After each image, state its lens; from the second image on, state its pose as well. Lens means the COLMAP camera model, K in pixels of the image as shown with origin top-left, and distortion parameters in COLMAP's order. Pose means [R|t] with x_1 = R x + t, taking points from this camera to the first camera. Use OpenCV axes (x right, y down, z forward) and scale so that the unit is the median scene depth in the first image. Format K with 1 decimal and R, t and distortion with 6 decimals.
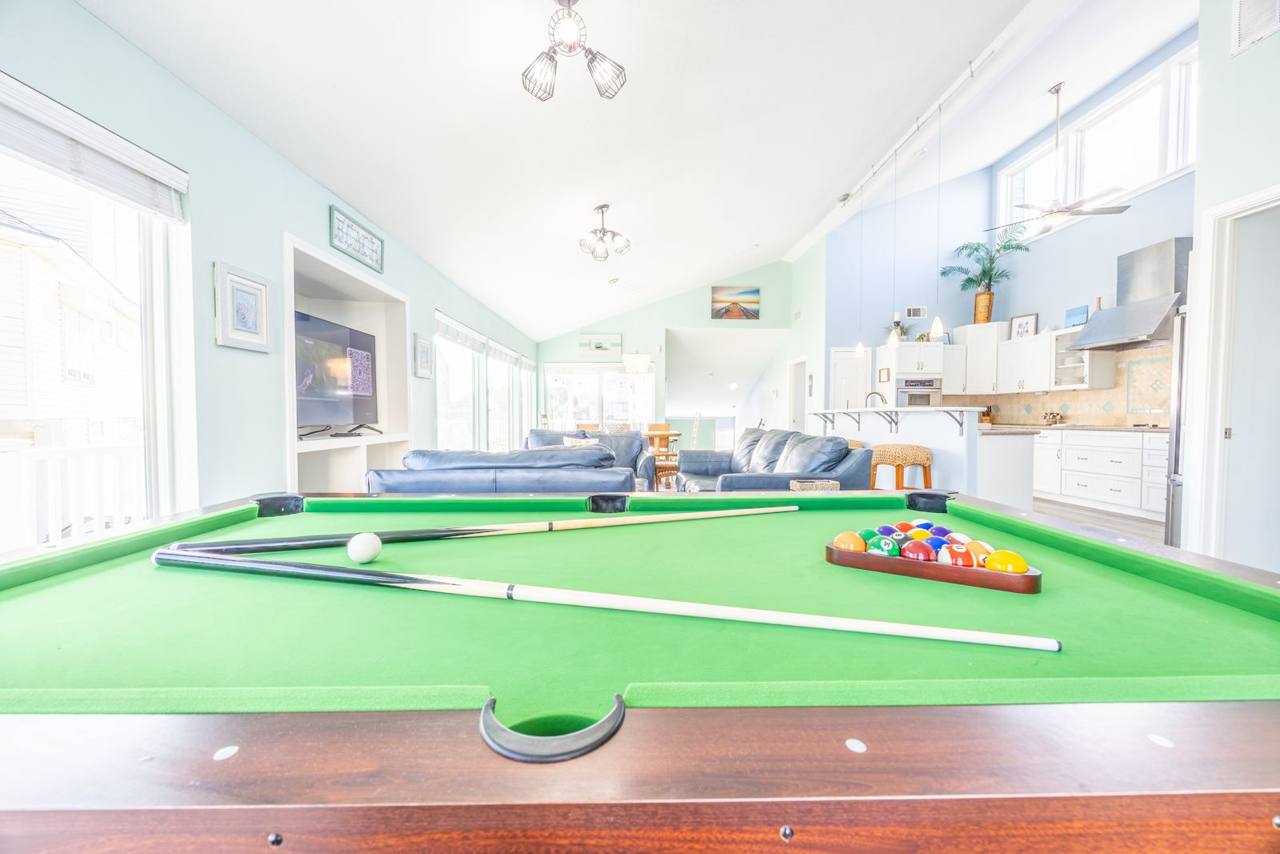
lens RADIAL K [[487.7, 0, 640.0], [0, 487.7, 427.0], [0, 0, 1]] dist [0.000386, 0.000022]
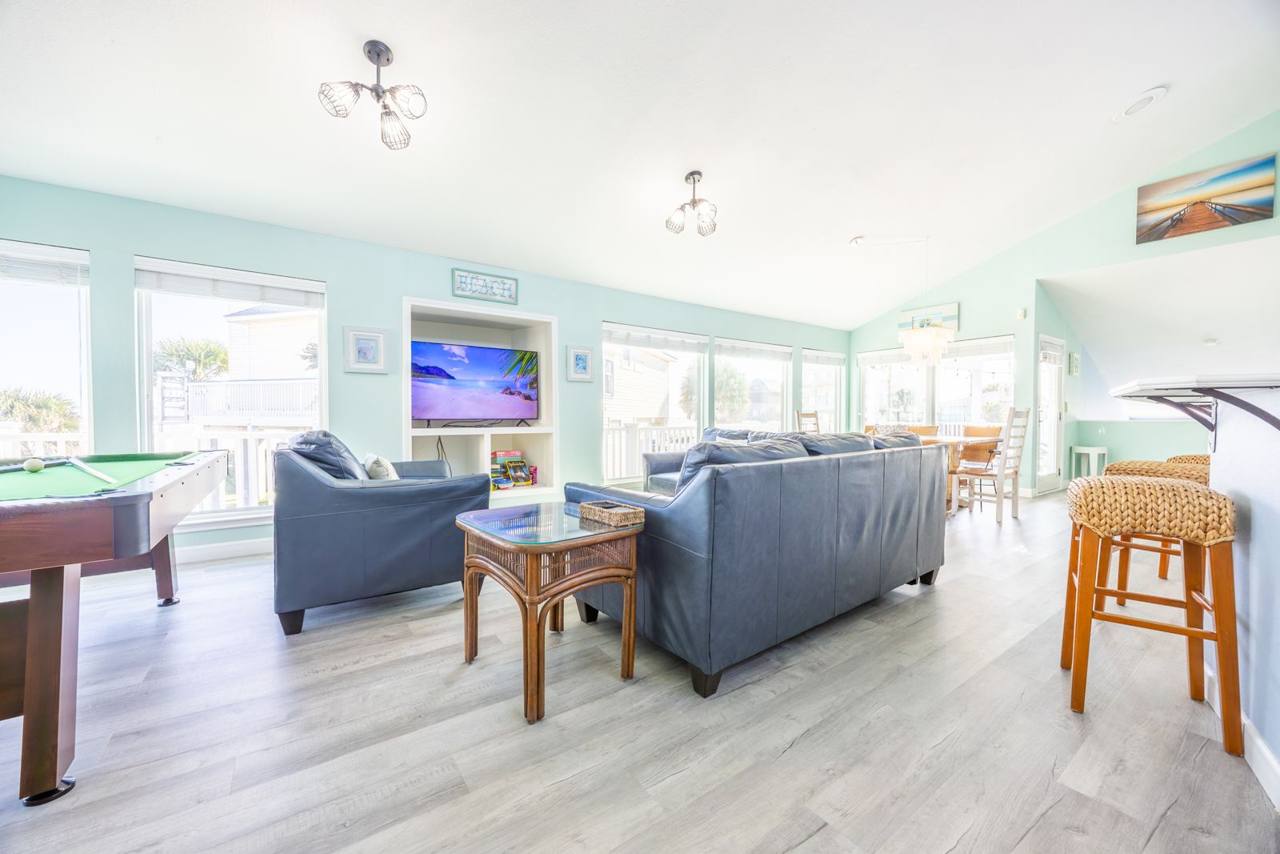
lens RADIAL K [[487.7, 0, 640.0], [0, 487.7, 427.0], [0, 0, 1]] dist [0.000386, 0.000022]
pose [[0.576372, 0.015920, -0.817032, 0.401439], [-0.019767, 0.999789, 0.005536, 0.000188], [0.816948, 0.012960, 0.576566, 0.282778]]
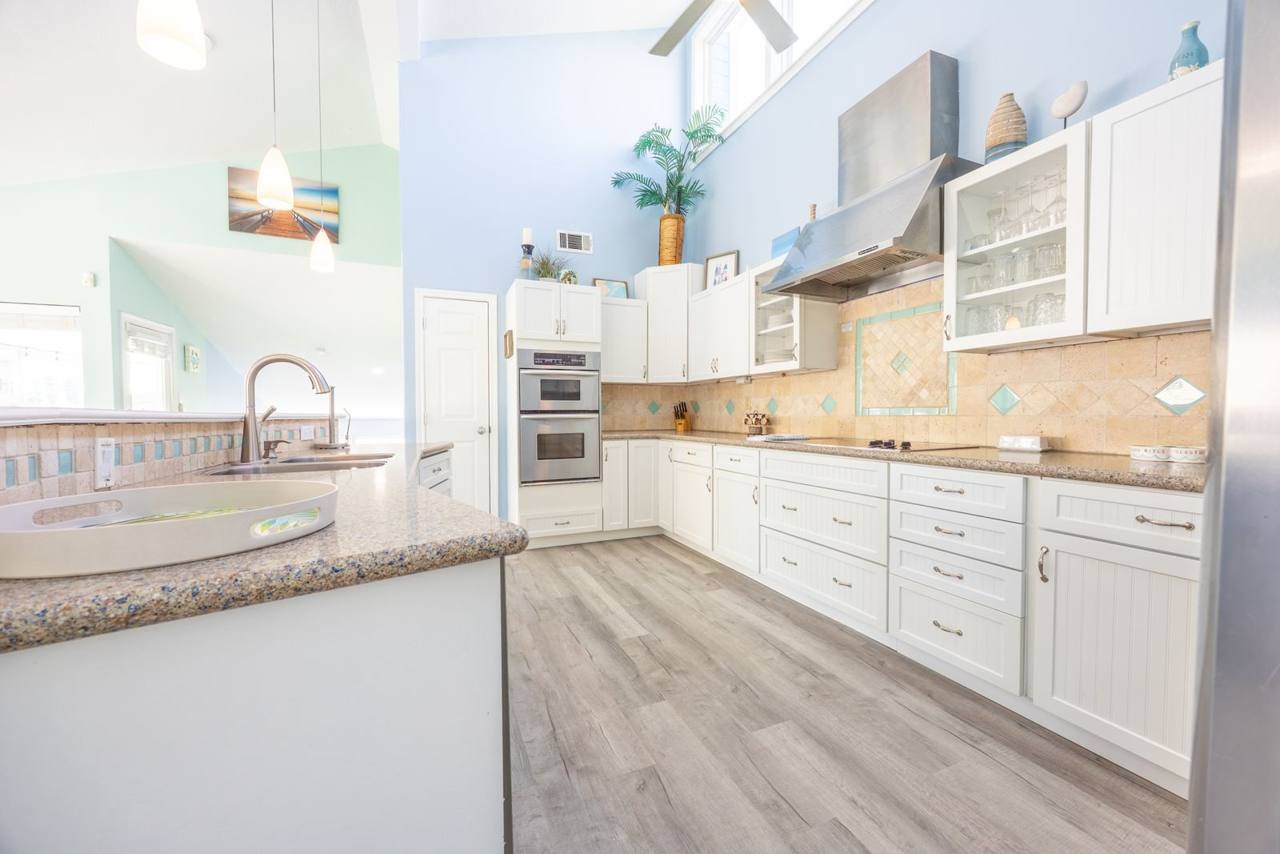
lens RADIAL K [[491.6, 0, 647.6], [0, 491.6, 425.5], [0, 0, 1]] dist [-0.001832, -0.000162]
pose [[0.919018, -0.016253, 0.393879, 0.489685], [0.014779, 0.999868, 0.006774, -0.020515], [-0.393937, -0.000404, 0.919137, 0.505408]]
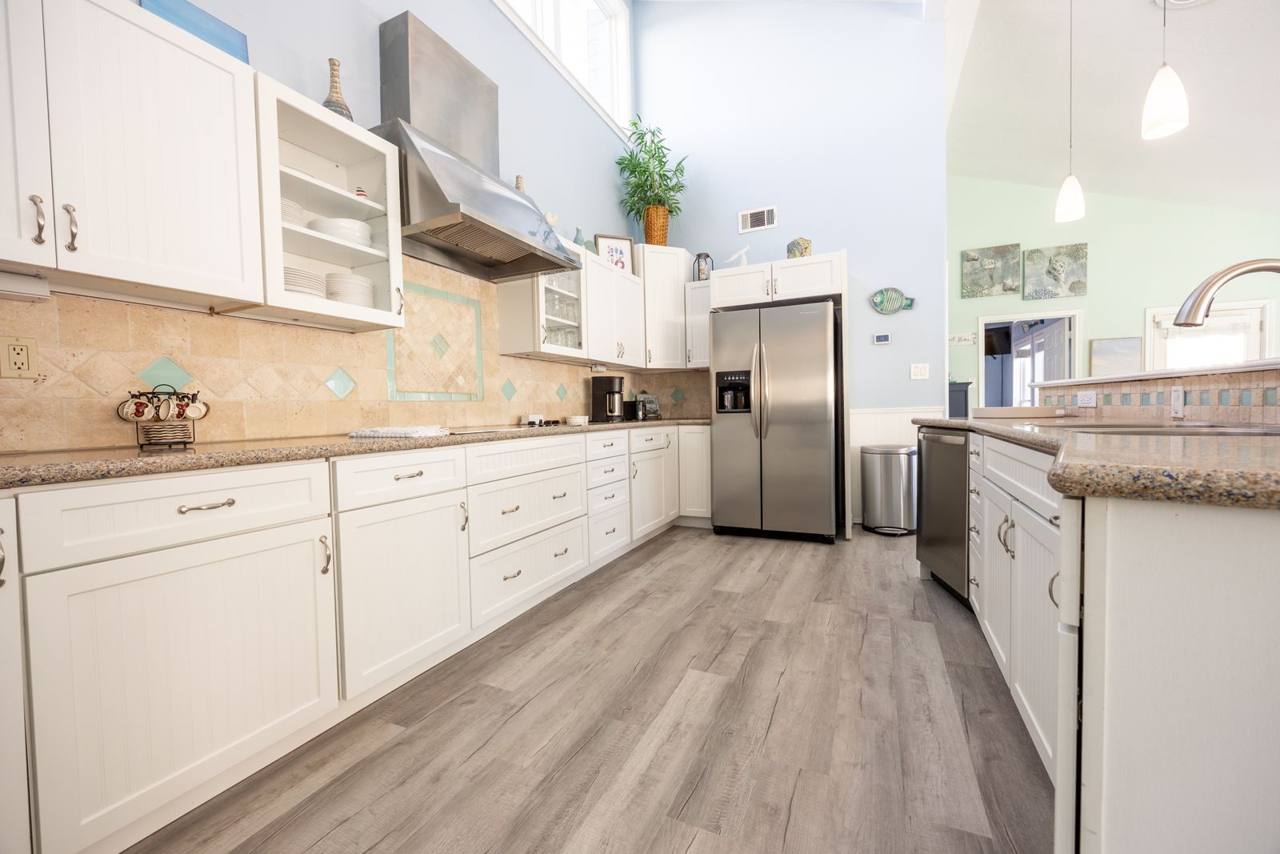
lens RADIAL K [[506.1, 0, 641.1], [0, 506.1, 432.5], [0, 0, 1]] dist [-0.000356, -0.000040]
pose [[-0.903746, -0.000026, 0.428070, 0.533492], [0.028385, 0.997796, 0.059986, -0.017655], [-0.427128, 0.066363, -0.901753, 1.120554]]
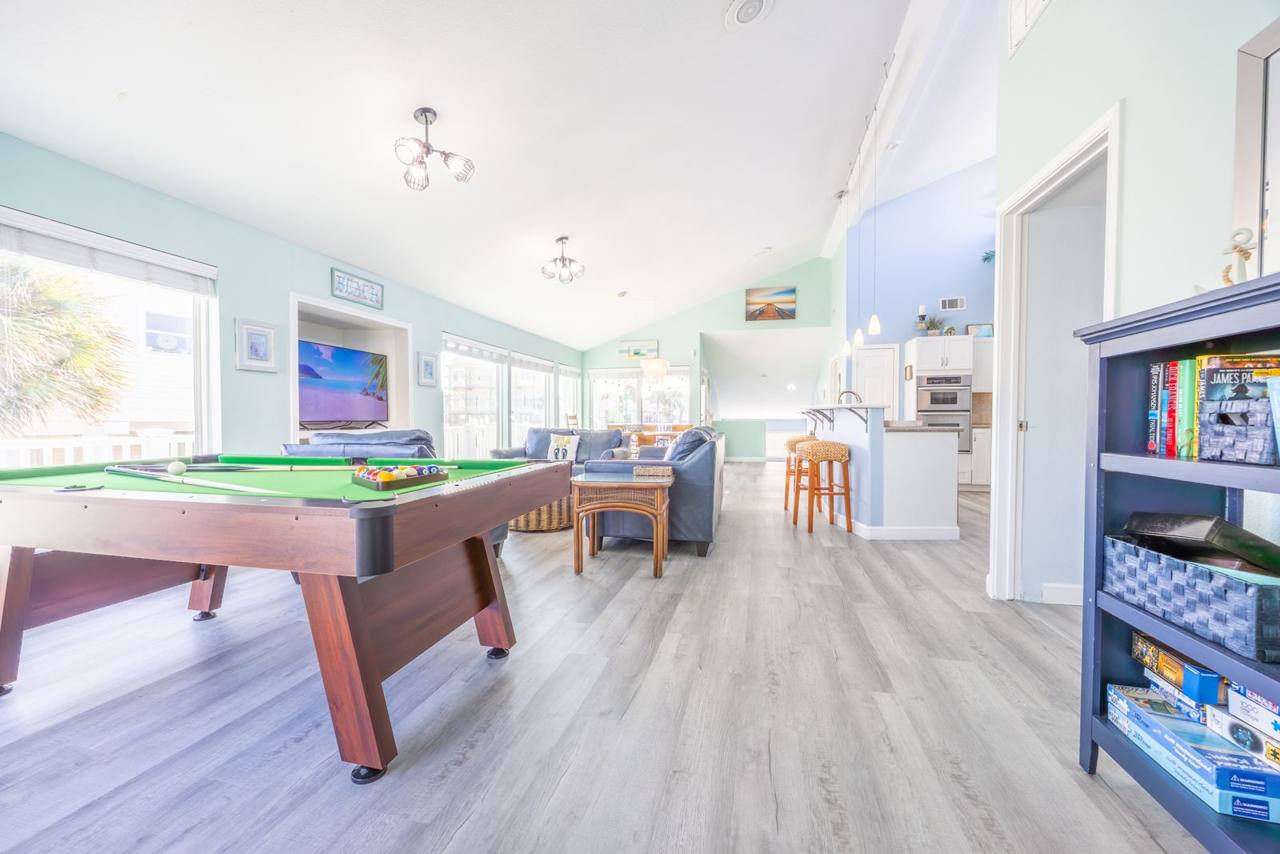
lens RADIAL K [[500.8, 0, 633.0], [0, 500.8, 426.0], [0, 0, 1]] dist [0.001967, 0.000131]
pose [[0.965276, 0.000762, -0.261233, 0.274623], [-0.003742, 0.999933, -0.010912, 0.010707], [0.261207, 0.011511, 0.965214, -0.084561]]
